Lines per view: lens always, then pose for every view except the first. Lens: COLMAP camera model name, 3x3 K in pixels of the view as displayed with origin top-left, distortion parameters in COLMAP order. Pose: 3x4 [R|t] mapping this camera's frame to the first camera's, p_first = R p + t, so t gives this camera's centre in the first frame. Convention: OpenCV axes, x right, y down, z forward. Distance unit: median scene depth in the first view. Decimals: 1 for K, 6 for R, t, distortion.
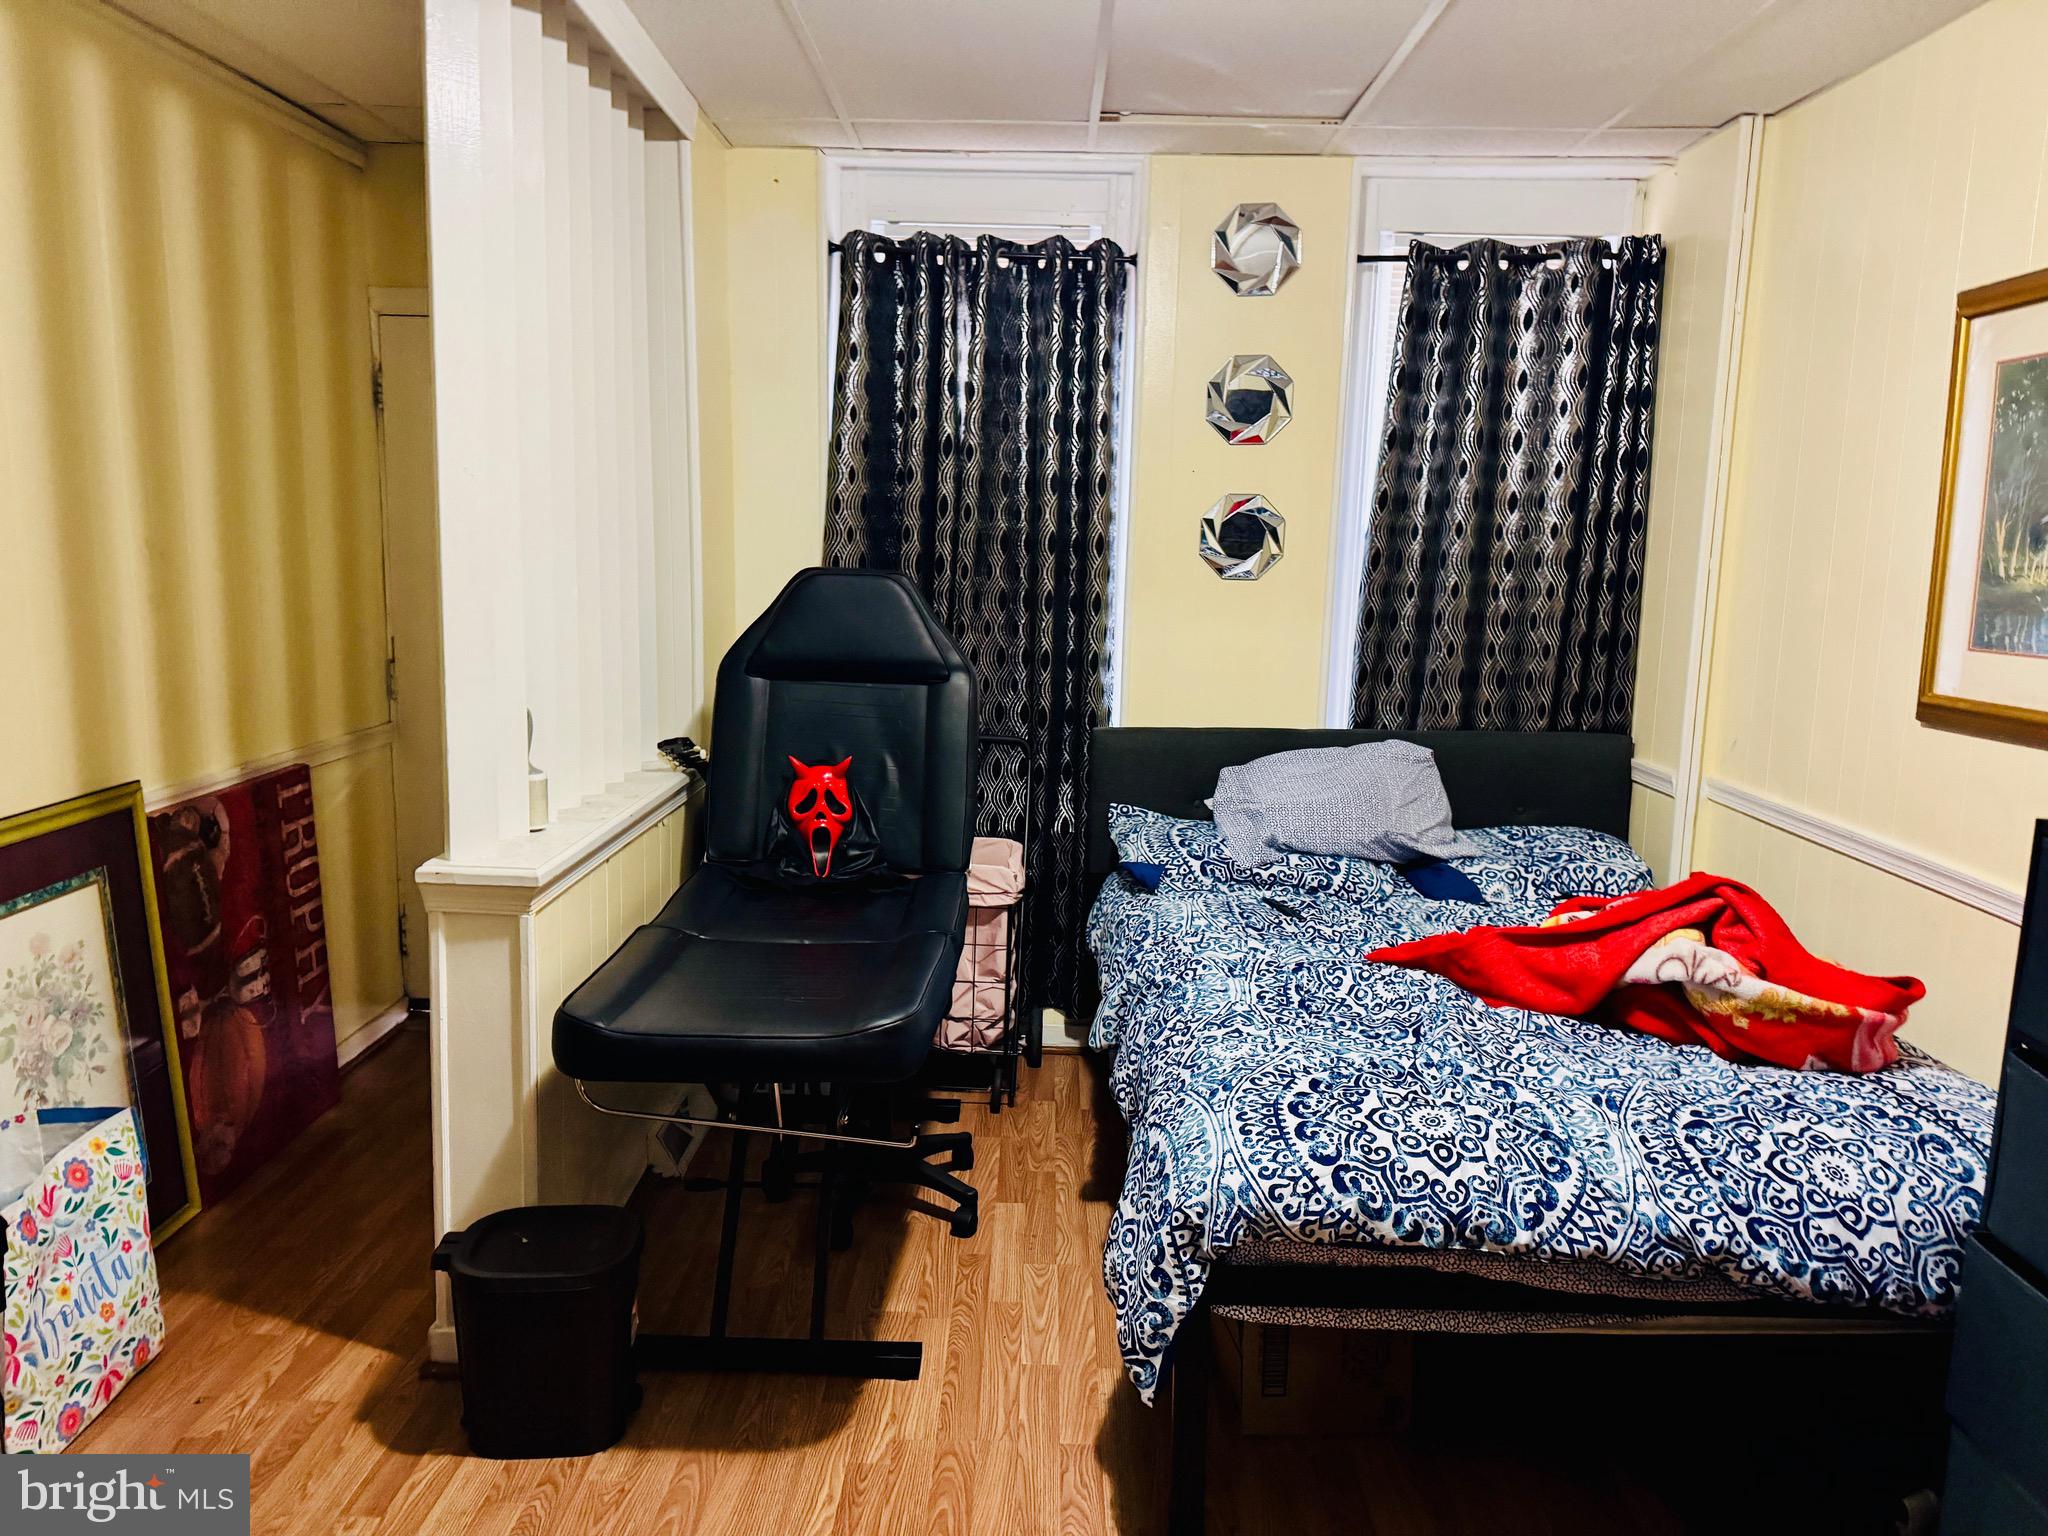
lens RADIAL K [[1429.9, 0, 1024.0], [0, 1429.9, 768.0], [0, 0, 1]] dist [0.168147, -0.348655]
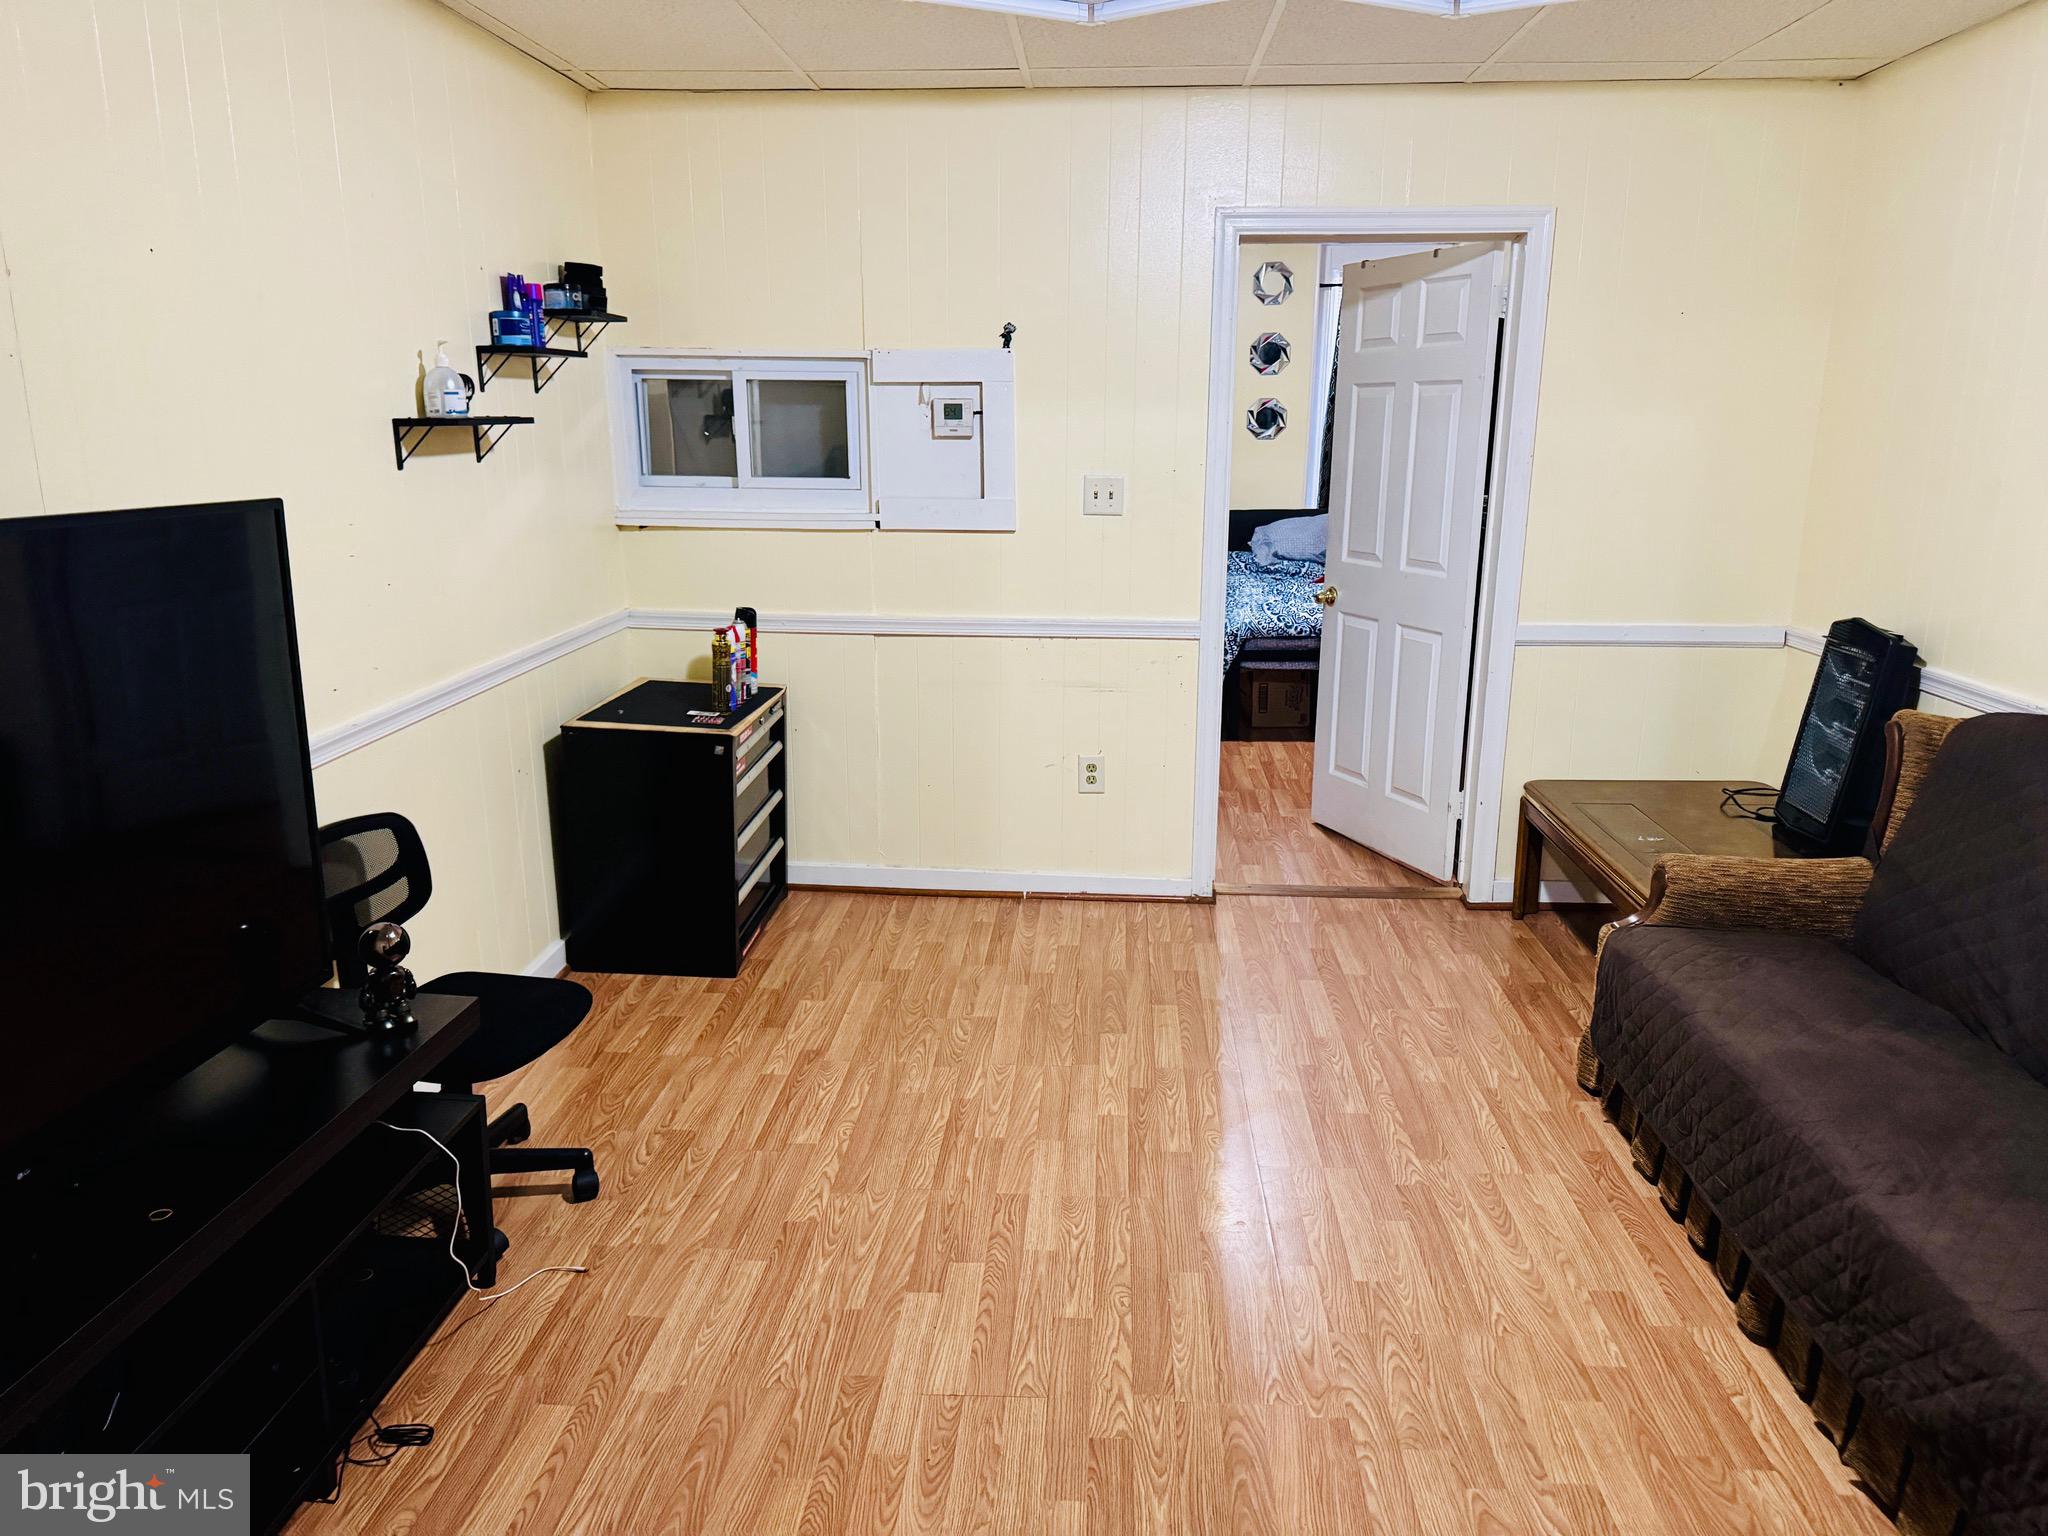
lens RADIAL K [[1429.9, 0, 1024.0], [0, 1429.9, 768.0], [0, 0, 1]] dist [0.168147, -0.348655]
pose [[0.998655, -0.010324, -0.050813, -0.116247], [0.014441, 0.996583, 0.081329, 0.196362], [0.049800, -0.081954, 0.995391, -1.336369]]
